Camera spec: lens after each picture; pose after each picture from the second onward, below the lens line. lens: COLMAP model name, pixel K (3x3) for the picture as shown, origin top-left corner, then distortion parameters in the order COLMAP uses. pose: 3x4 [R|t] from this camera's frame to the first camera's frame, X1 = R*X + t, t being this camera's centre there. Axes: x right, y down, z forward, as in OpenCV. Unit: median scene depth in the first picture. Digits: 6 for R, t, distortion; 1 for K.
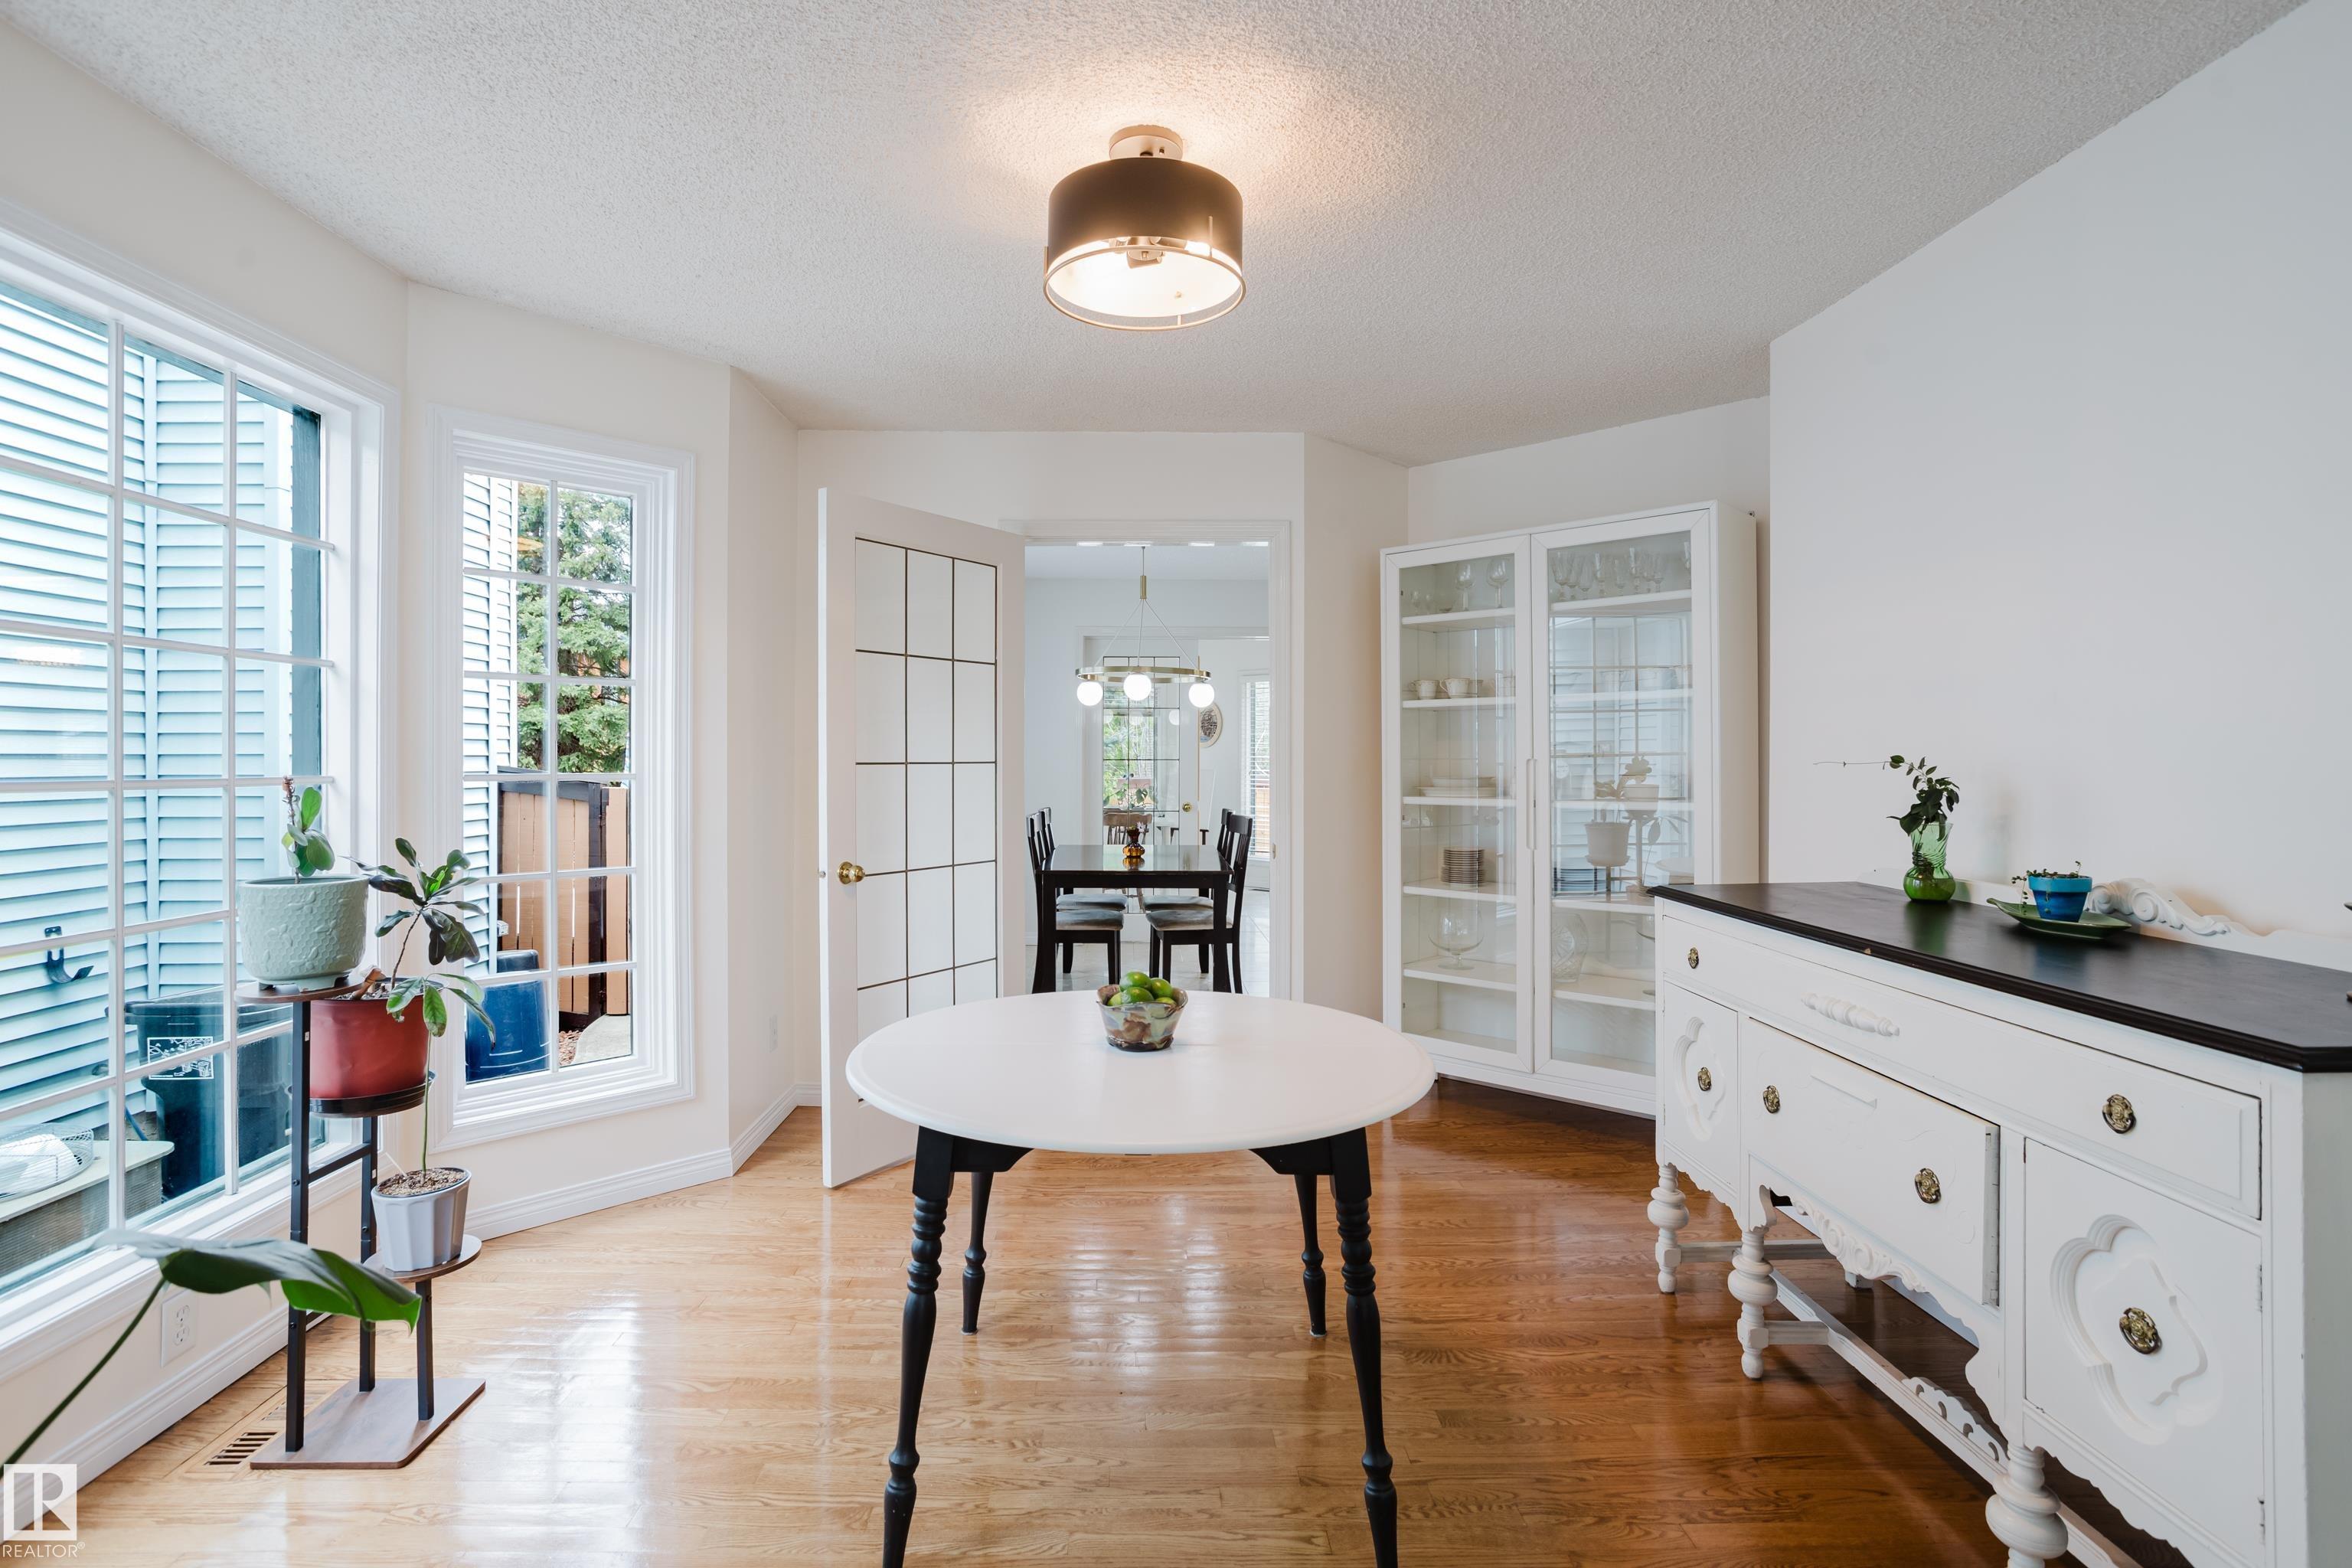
lens RADIAL K [[1154.3, 0, 1170.8], [0, 1154.3, 781.2], [0, 0, 1]] dist [-0.055281, 0.036047]
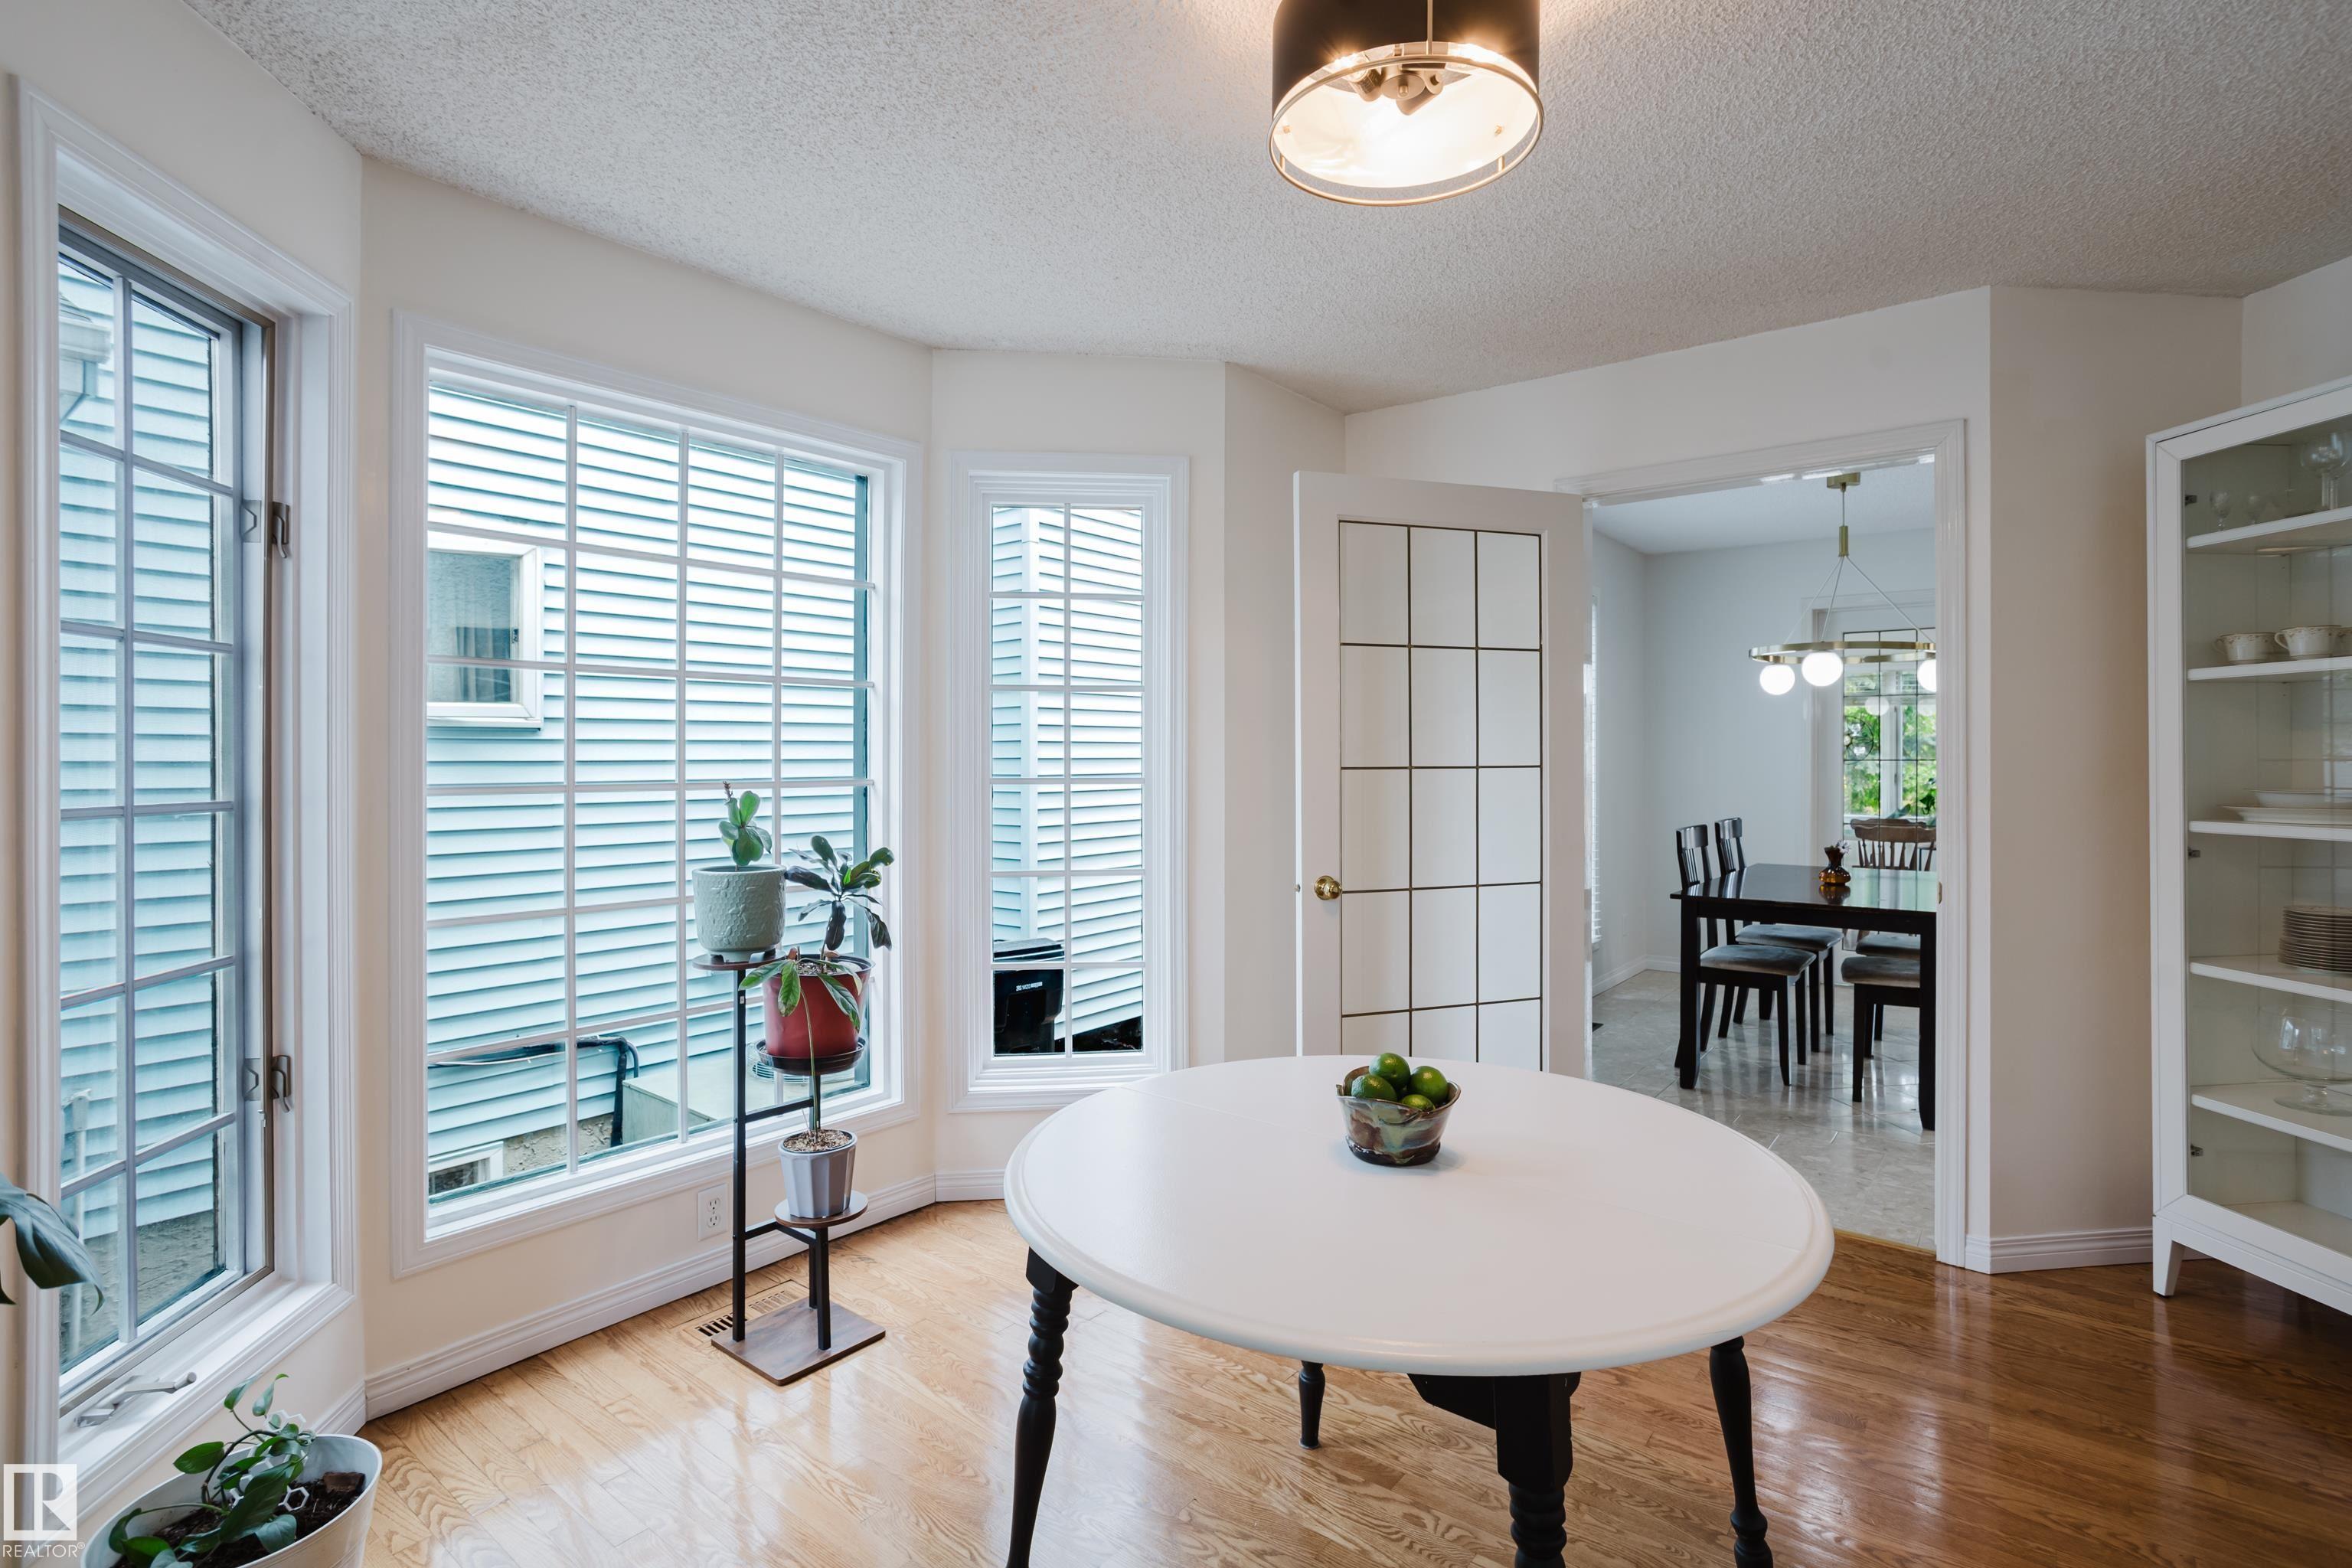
lens RADIAL K [[1154.3, 0, 1170.8], [0, 1154.3, 781.2], [0, 0, 1]] dist [-0.055281, 0.036047]
pose [[0.772453, 0.007557, -0.635027, 0.204547], [-0.008119, 0.999965, 0.002023, -0.006249], [0.635020, 0.003593, 0.772487, 0.207093]]
